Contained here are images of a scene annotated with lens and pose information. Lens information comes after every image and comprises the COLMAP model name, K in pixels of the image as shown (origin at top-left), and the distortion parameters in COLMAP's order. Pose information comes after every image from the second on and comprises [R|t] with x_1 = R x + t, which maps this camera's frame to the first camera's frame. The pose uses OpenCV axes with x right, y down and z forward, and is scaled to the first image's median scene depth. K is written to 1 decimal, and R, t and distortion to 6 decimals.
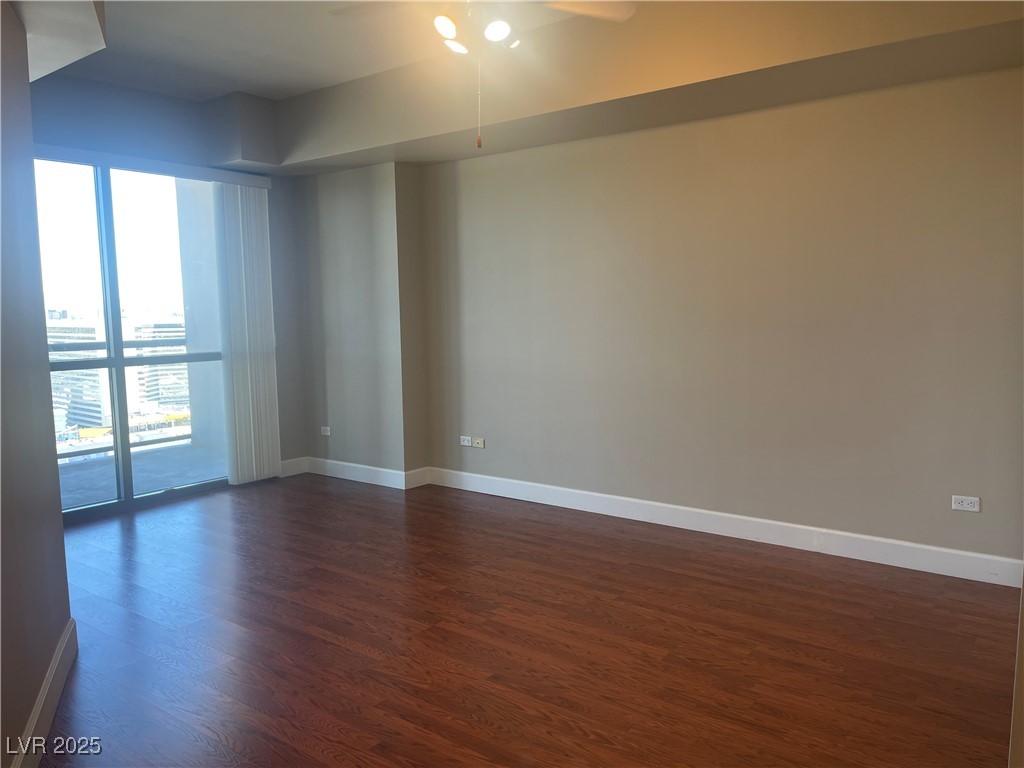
lens RADIAL K [[763.5, 0, 510.0], [0, 763.5, 394.0], [0, 0, 1]] dist [0.067534, -0.081209]
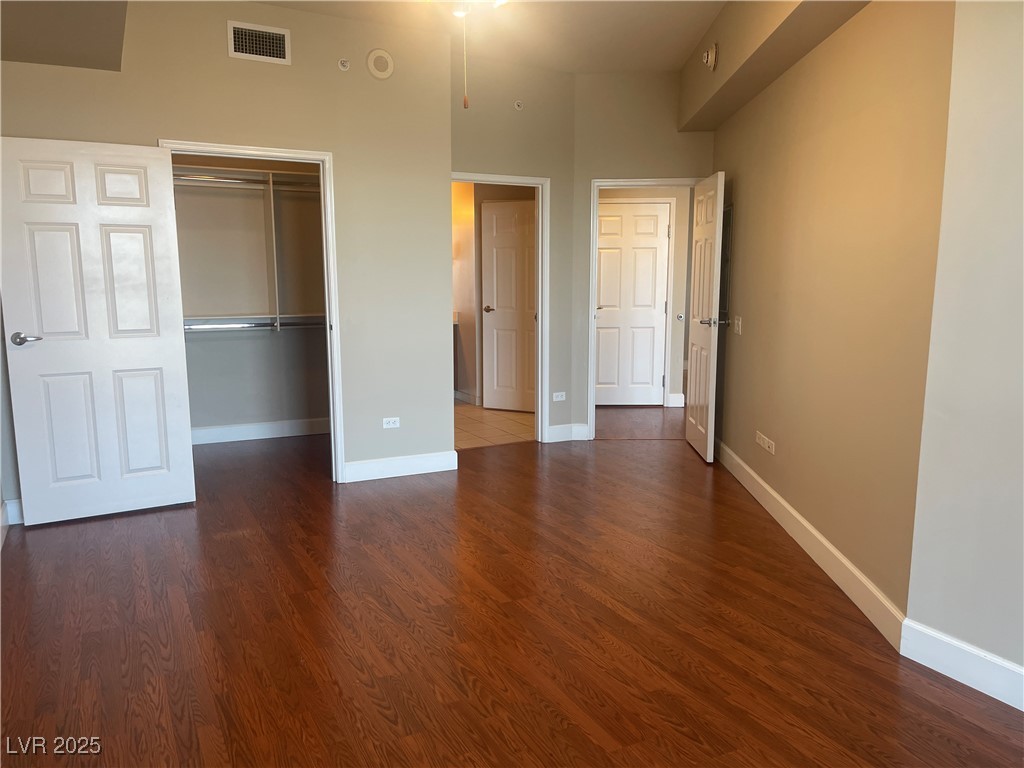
lens RADIAL K [[763.5, 0, 510.0], [0, 763.5, 394.0], [0, 0, 1]] dist [0.067534, -0.081209]
pose [[-0.907009, -0.047827, 0.418386, -0.288409], [0.063289, 0.966763, 0.247716, -0.110718], [-0.416327, 0.251160, -0.873836, 1.057100]]
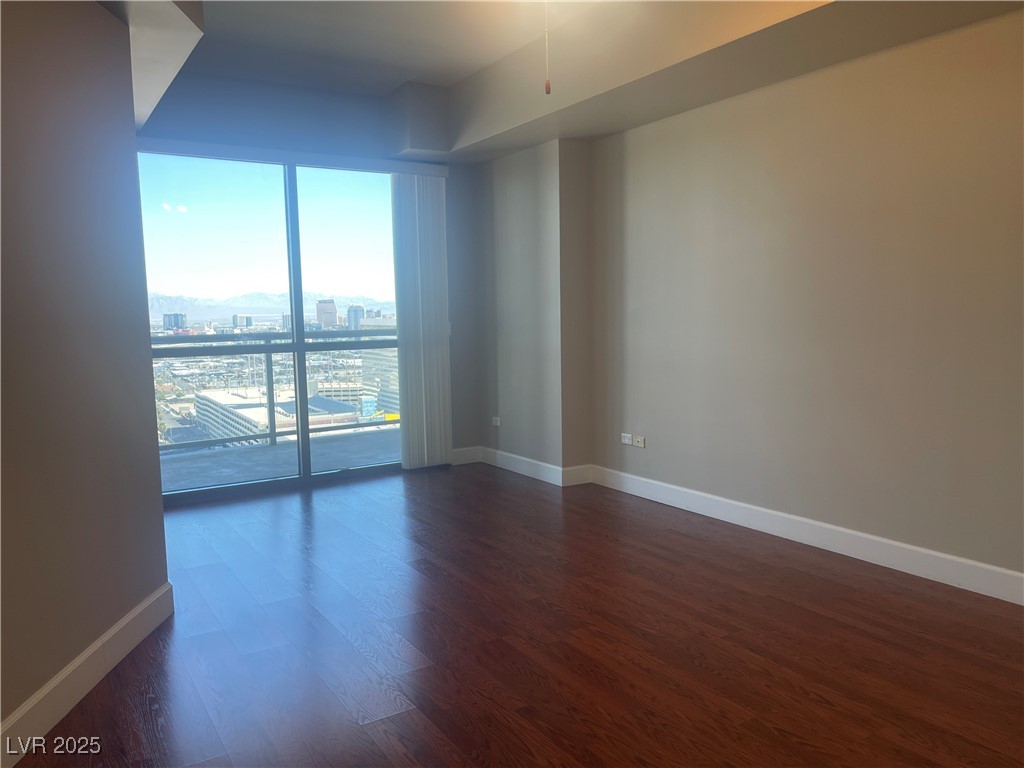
lens RADIAL K [[763.5, 0, 510.0], [0, 763.5, 394.0], [0, 0, 1]] dist [0.067534, -0.081209]
pose [[0.938981, 0.033306, -0.342354, 0.125391], [-0.032334, 0.999441, 0.008546, 0.004750], [0.342447, 0.003045, 0.939532, 0.094678]]
